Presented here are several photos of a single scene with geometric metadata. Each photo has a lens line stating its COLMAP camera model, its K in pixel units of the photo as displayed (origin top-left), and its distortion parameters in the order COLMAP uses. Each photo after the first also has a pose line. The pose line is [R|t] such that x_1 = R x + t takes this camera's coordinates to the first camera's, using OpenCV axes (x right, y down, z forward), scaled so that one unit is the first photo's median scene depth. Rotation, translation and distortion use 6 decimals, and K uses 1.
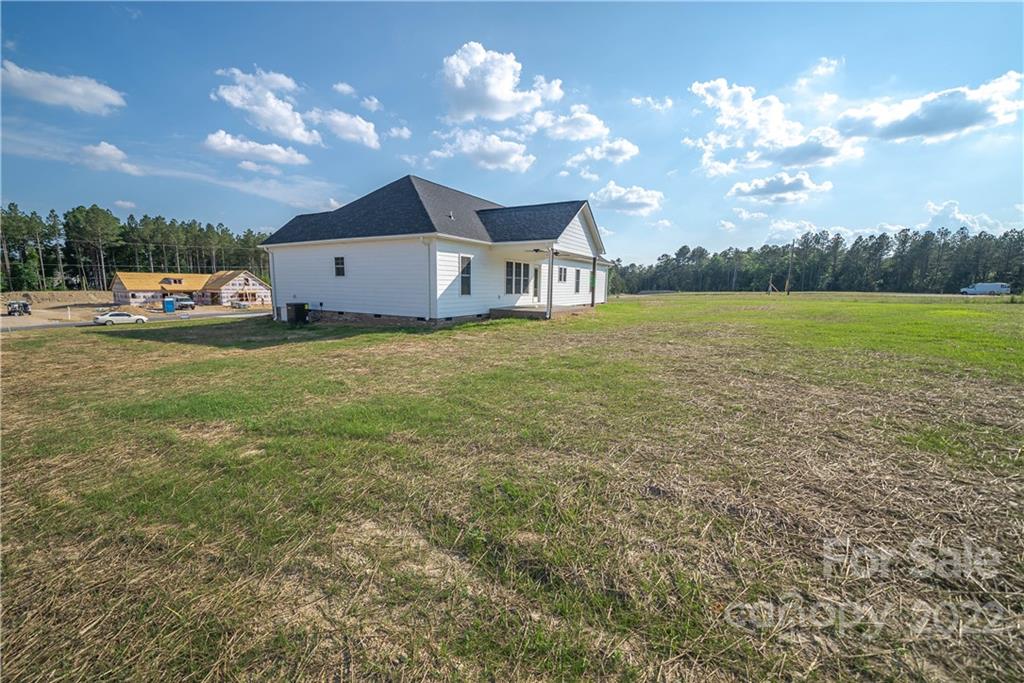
lens RADIAL K [[398.5, 0, 506.7], [0, 398.5, 340.3], [0, 0, 1]] dist [-0.007682, 0.003094]
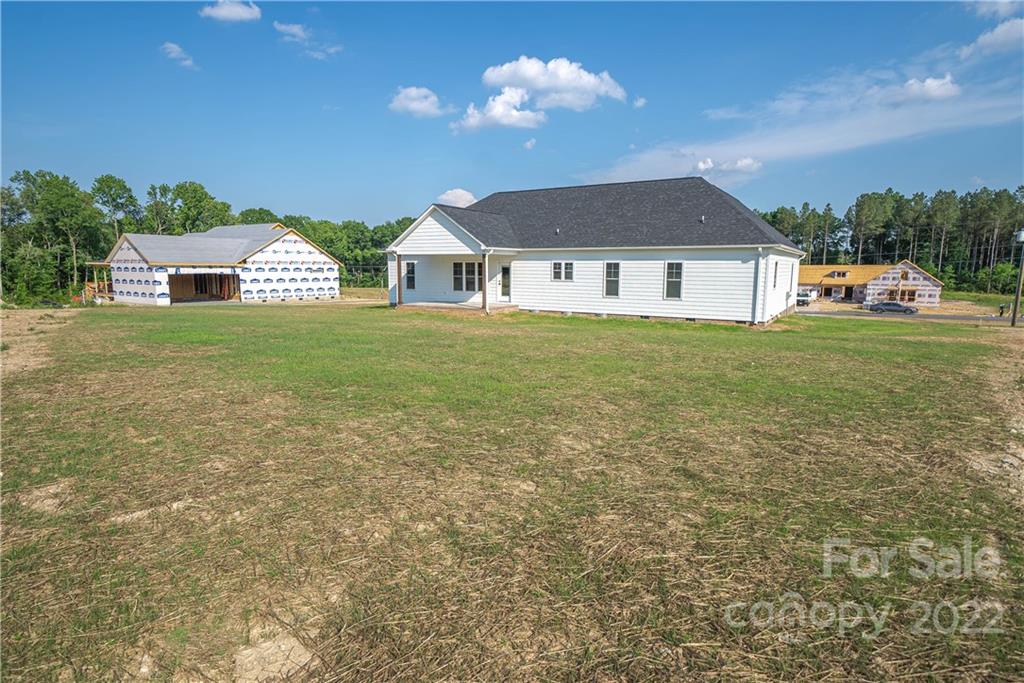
lens RADIAL K [[547.4, 0, 507.8], [0, 547.4, 343.7], [0, 0, 1]] dist [0.019595, -0.000430]
pose [[-0.007996, 0.123920, -0.992260, 0.395665], [-0.142296, 0.982053, 0.123792, -0.045480], [0.989792, 0.142185, 0.009781, 0.287786]]
